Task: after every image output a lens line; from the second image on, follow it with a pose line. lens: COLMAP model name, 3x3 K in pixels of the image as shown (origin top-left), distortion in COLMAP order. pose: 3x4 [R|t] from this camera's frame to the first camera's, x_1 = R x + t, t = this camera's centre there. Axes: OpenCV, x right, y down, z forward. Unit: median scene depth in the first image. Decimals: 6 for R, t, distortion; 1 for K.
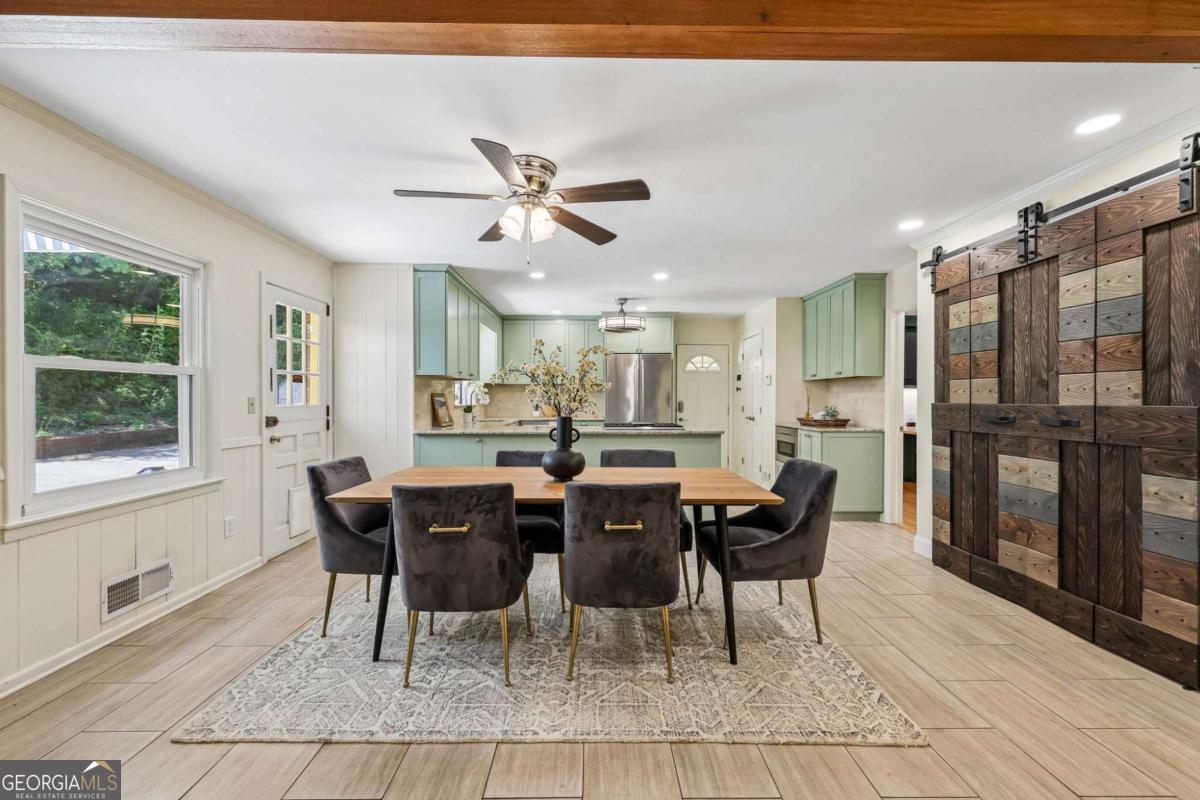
lens RADIAL K [[487.0, 0, 599.0], [0, 487.0, 399.3], [0, 0, 1]] dist [-0.000211, 0.000166]
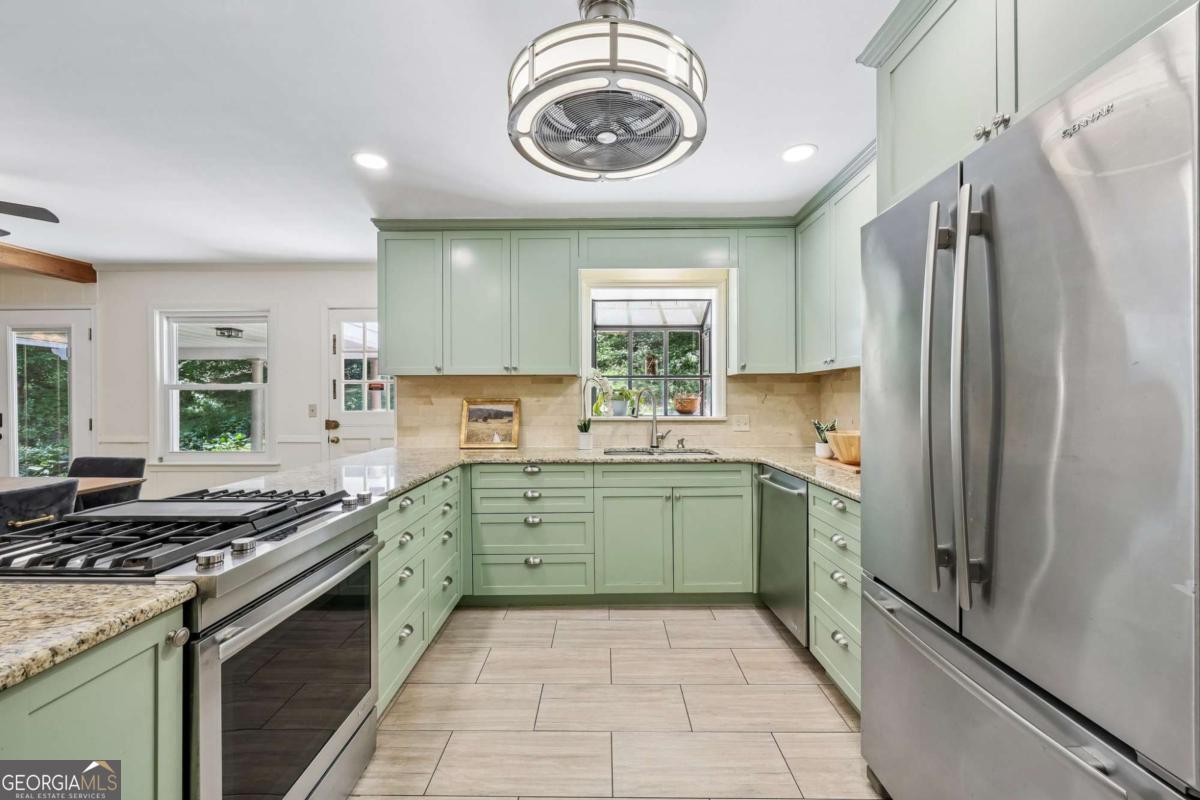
lens RADIAL K [[478.3, 0, 598.7], [0, 478.3, 398.9], [0, 0, 1]] dist [-0.003529, 0.000053]
pose [[-0.021520, 0.000642, -0.999768, 0.471209], [-0.001658, 0.999998, 0.000678, -0.019320], [0.999767, 0.001672, -0.021519, 1.643086]]
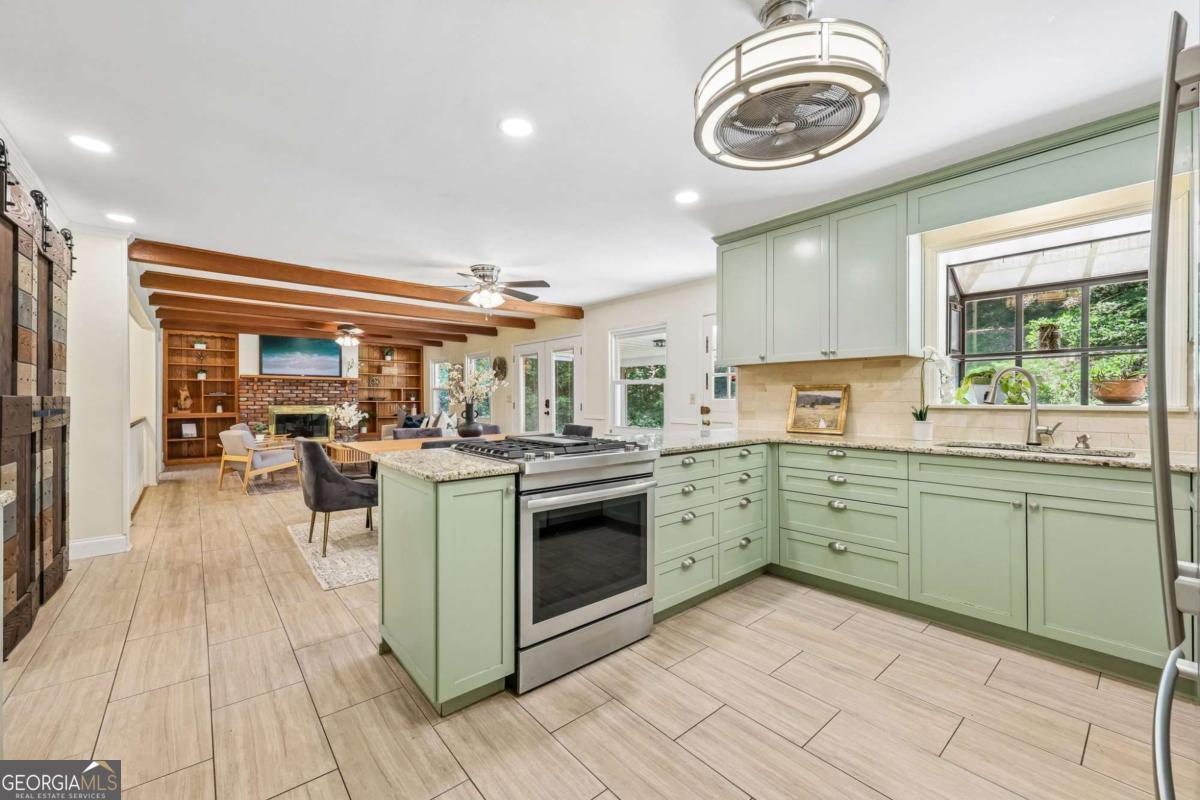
lens RADIAL K [[478.3, 0, 598.7], [0, 478.3, 398.9], [0, 0, 1]] dist [-0.003529, 0.000053]
pose [[-0.770500, -0.000100, -0.637439, 0.477737], [-0.002958, 0.999990, 0.003418, 0.007229], [0.637433, 0.004519, -0.770493, 1.863290]]
